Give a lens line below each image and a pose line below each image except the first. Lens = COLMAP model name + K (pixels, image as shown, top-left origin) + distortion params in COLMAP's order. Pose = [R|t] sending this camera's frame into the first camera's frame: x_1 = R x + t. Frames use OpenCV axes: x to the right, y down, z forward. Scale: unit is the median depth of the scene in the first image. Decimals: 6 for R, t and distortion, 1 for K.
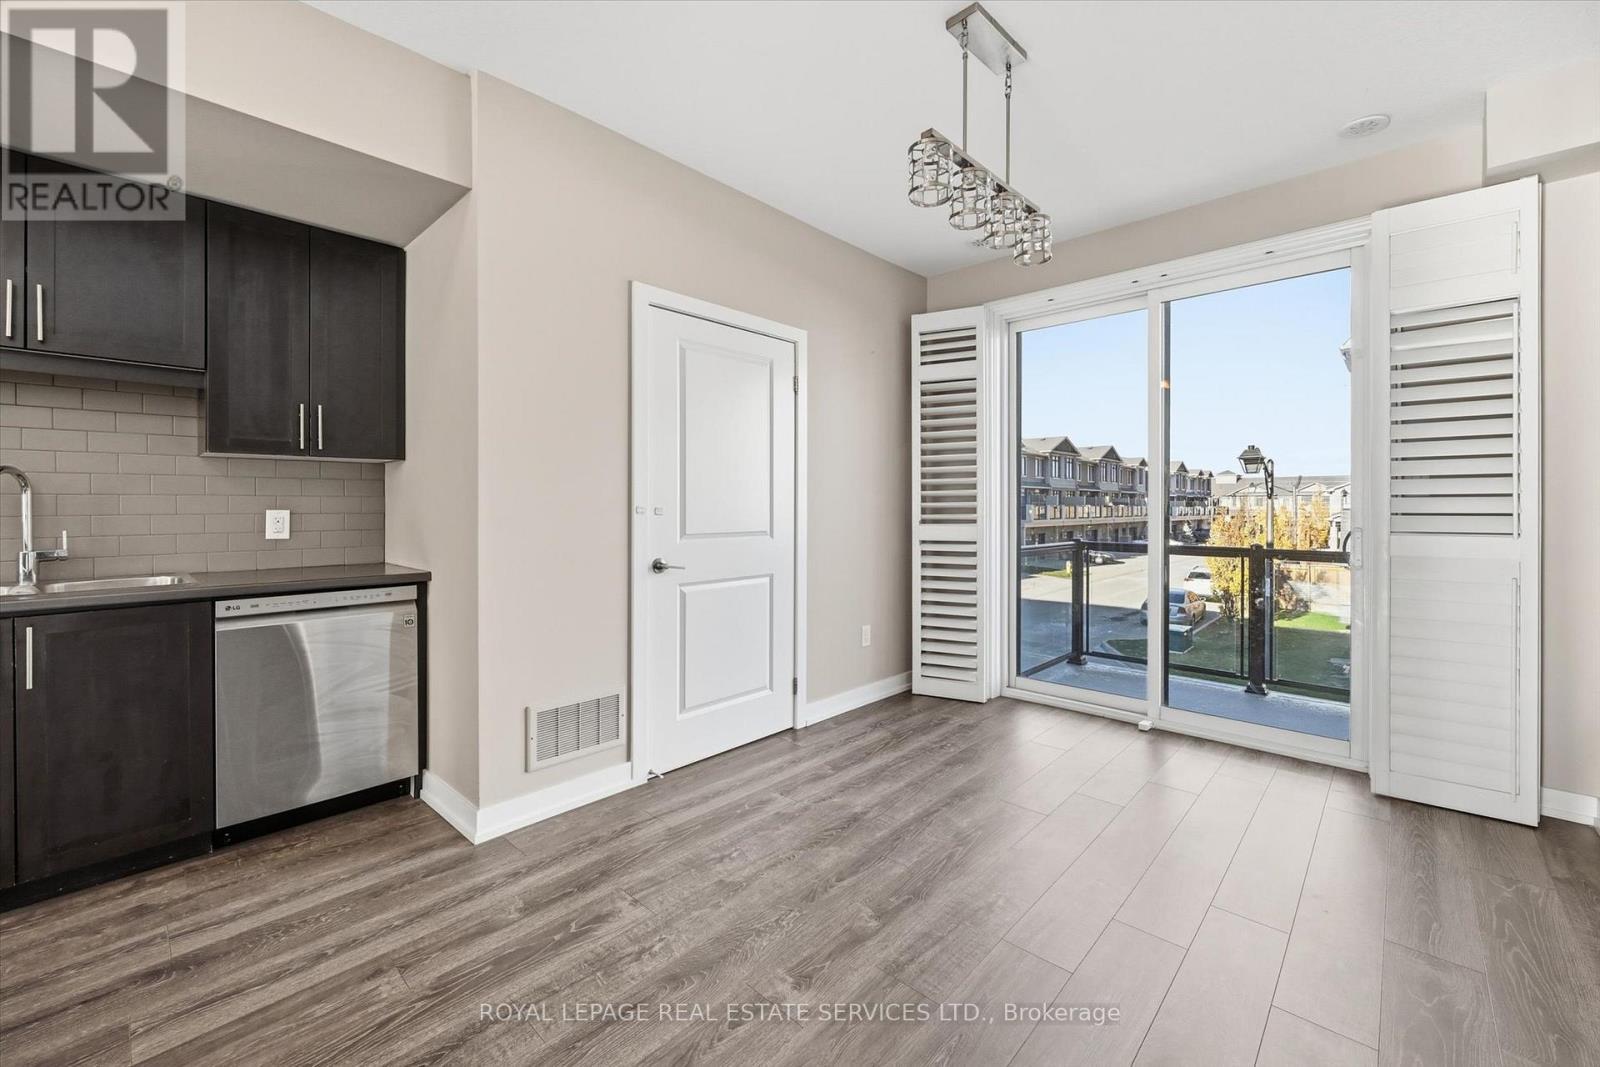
lens RADIAL K [[651.0, 0, 801.1], [0, 651.0, 506.7], [0, 0, 1]] dist [-0.001763, 0.000253]
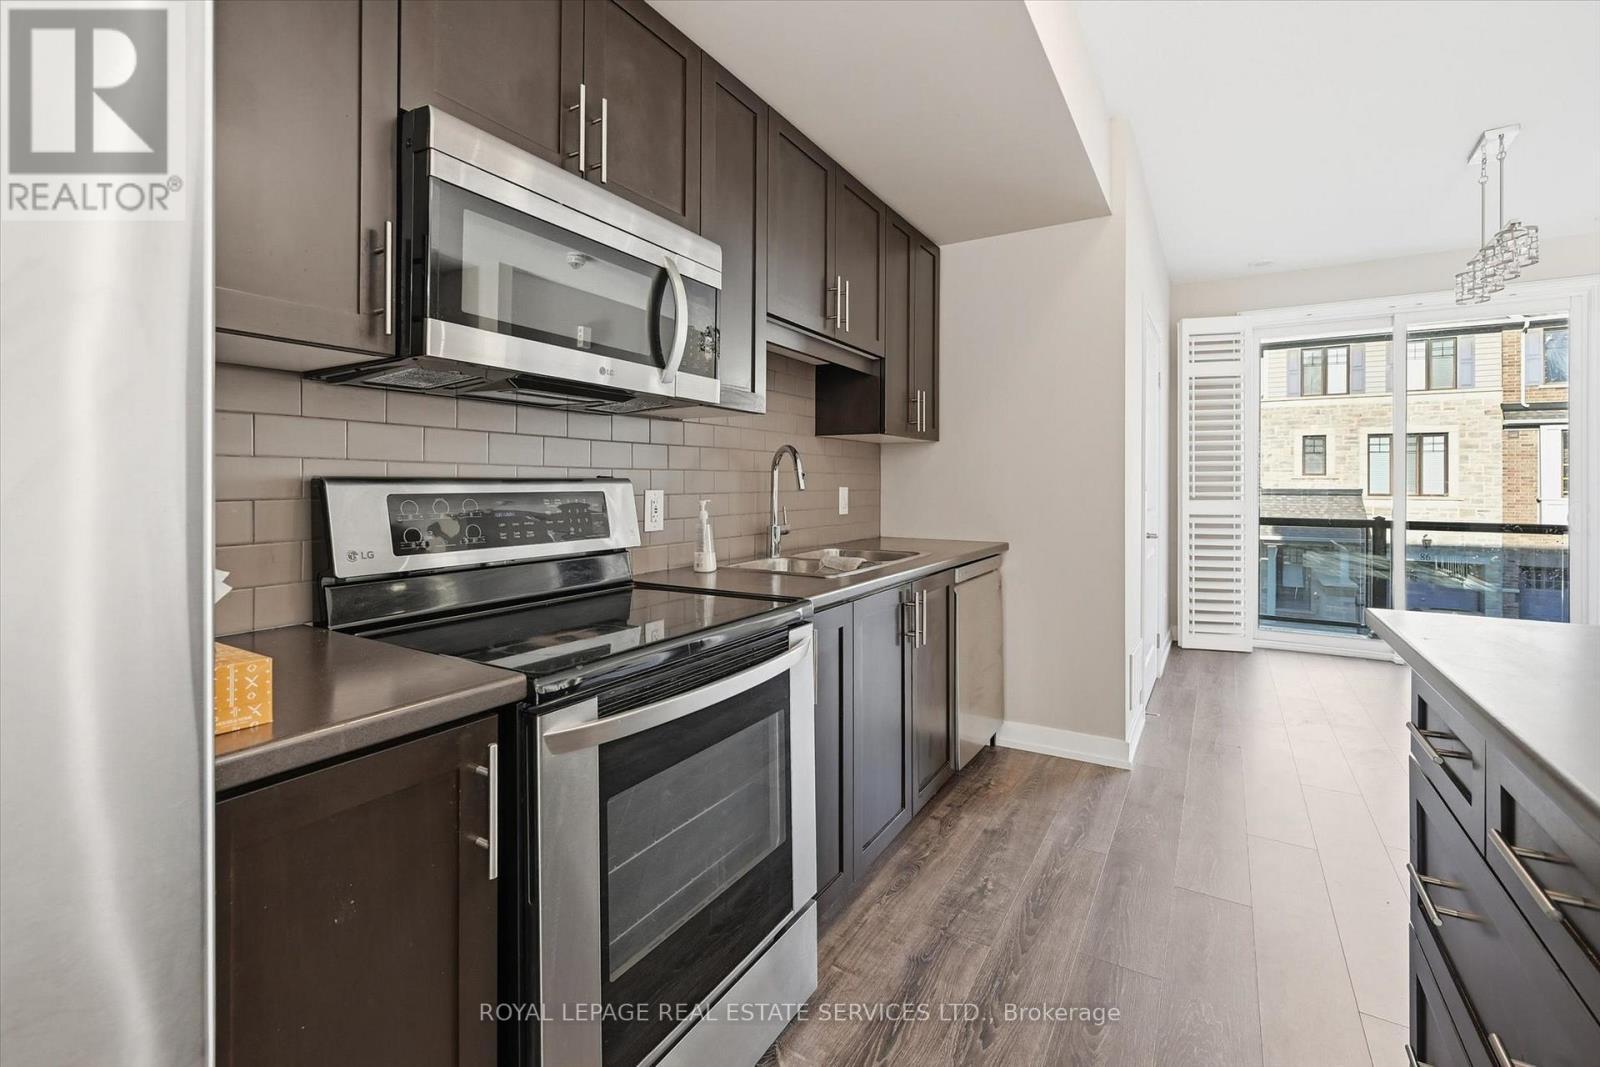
lens RADIAL K [[699.5, 0, 806.4], [0, 699.5, 484.2], [0, 0, 1]] dist [-0.001940, -0.000164]
pose [[0.976909, 0.003768, 0.213622, -1.076044], [-0.003949, 0.999992, 0.000420, 0.000404], [-0.213618, -0.001254, 0.976916, -0.095311]]
